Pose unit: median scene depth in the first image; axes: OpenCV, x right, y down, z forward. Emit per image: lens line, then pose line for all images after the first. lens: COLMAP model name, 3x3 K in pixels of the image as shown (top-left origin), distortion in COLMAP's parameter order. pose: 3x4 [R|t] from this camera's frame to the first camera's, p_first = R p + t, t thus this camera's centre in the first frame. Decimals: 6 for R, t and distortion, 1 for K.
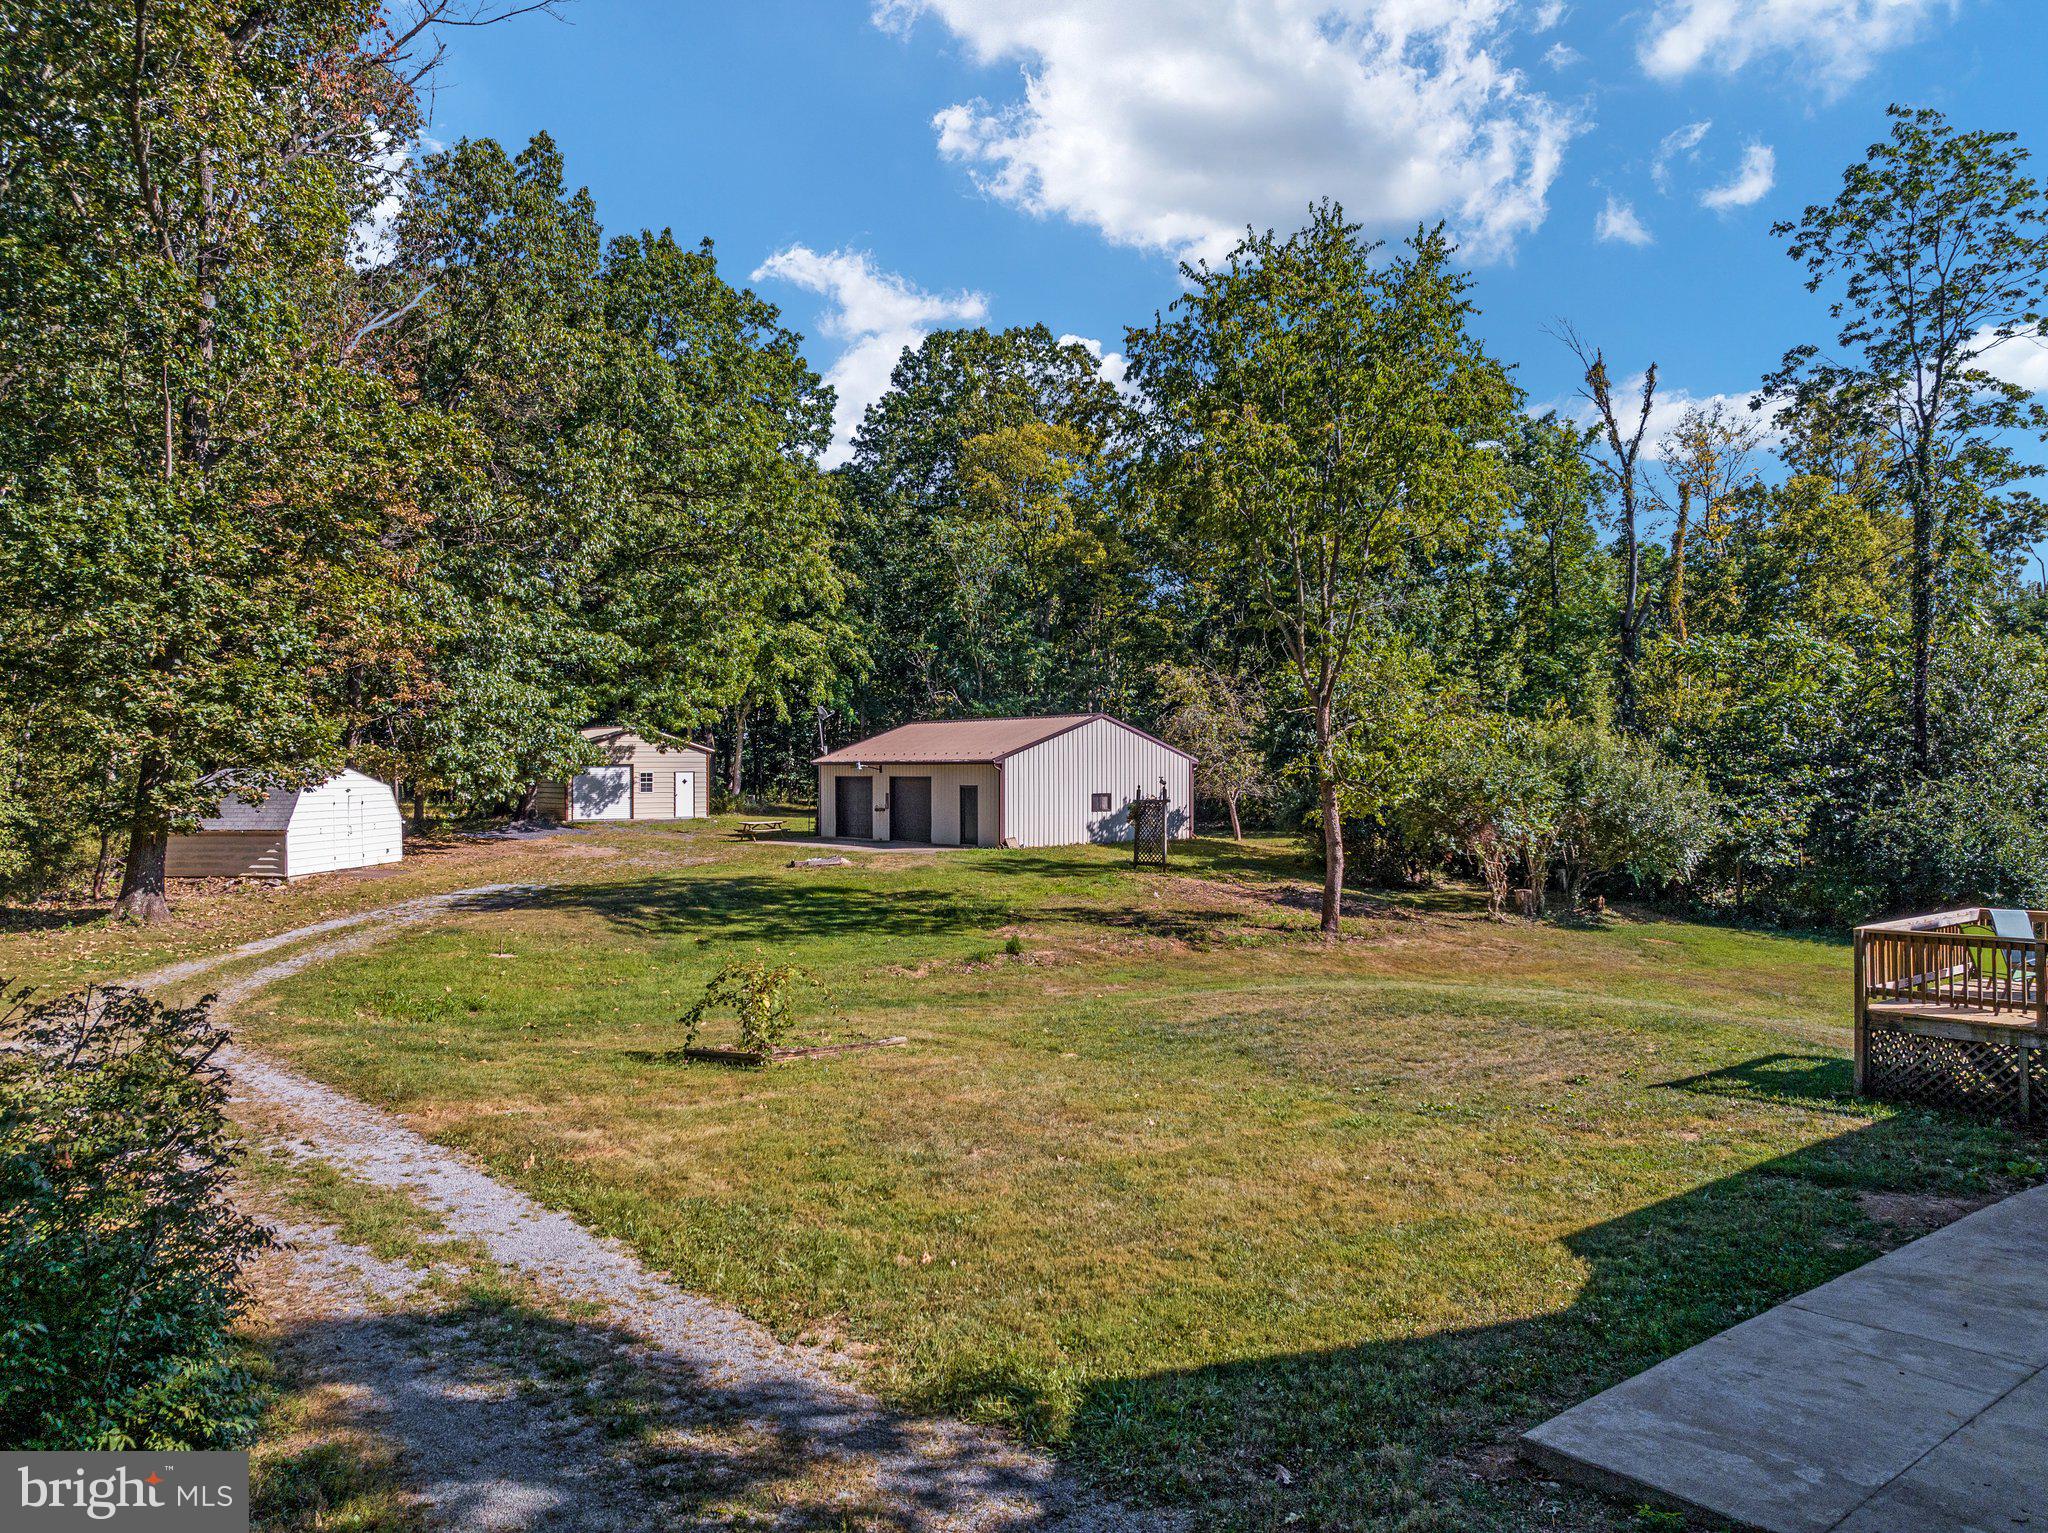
lens RADIAL K [[1437.3, 0, 1059.2], [0, 1437.3, 766.1], [0, 0, 1]] dist [-0.027553, -0.002640]
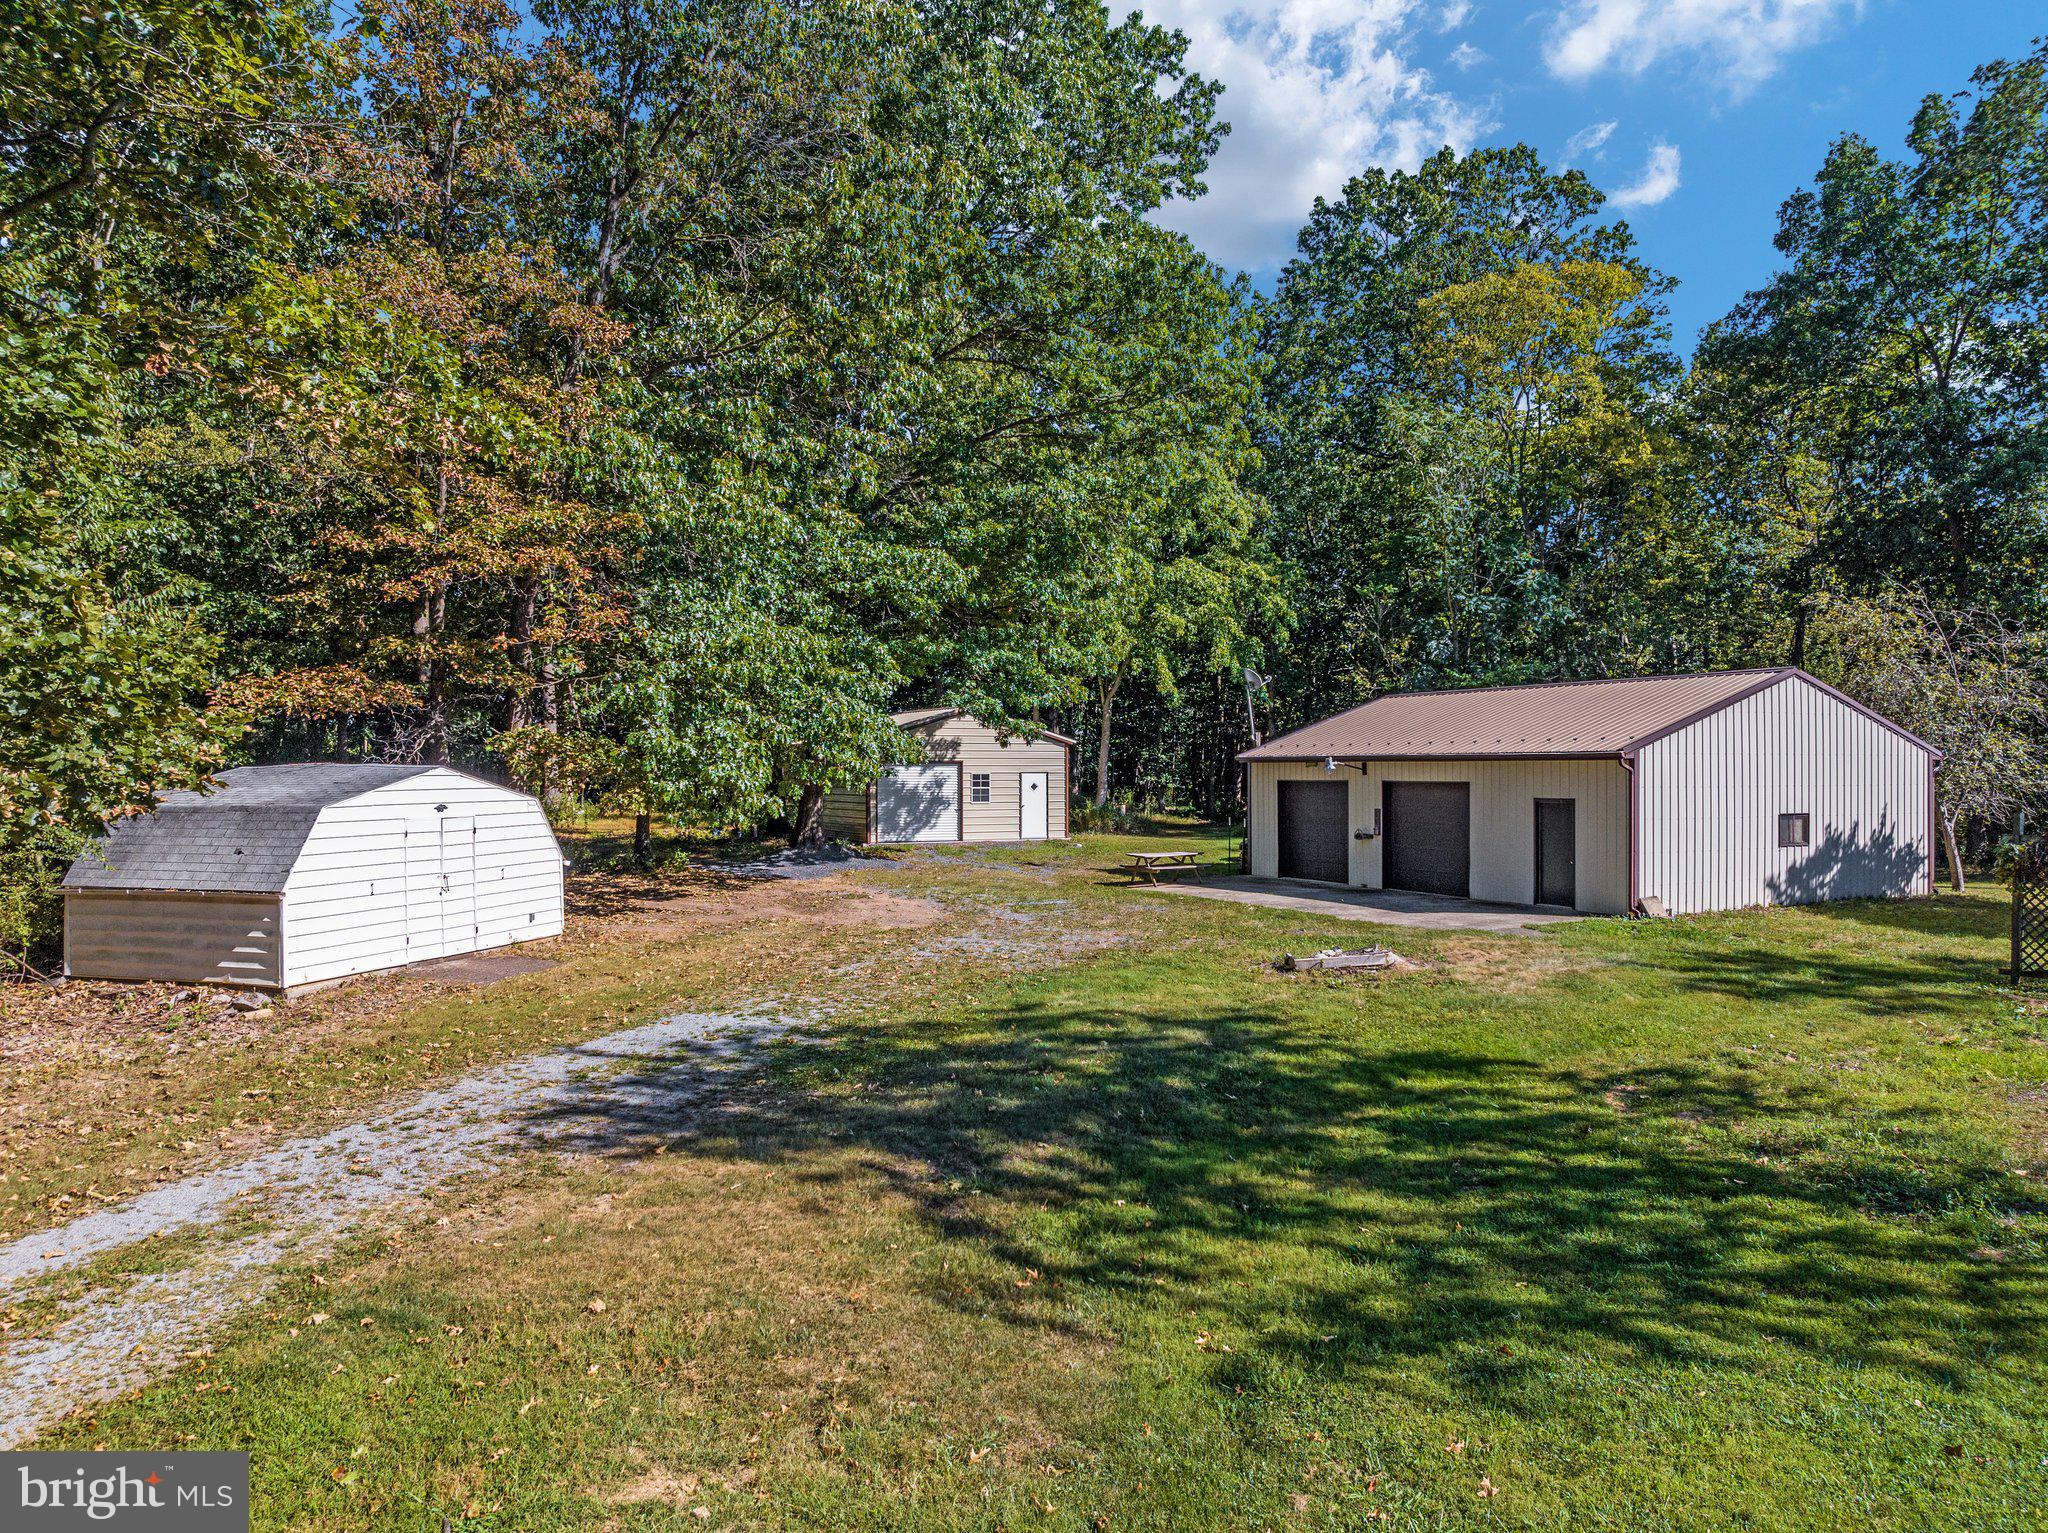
lens RADIAL K [[1437.3, 0, 1059.2], [0, 1437.3, 766.1], [0, 0, 1]] dist [-0.027553, -0.002640]
pose [[0.976743, 0.001402, -0.214411, -0.117412], [-0.001358, 0.999999, 0.000354, 0.000979], [0.214411, -0.000055, 0.976744, 0.381270]]
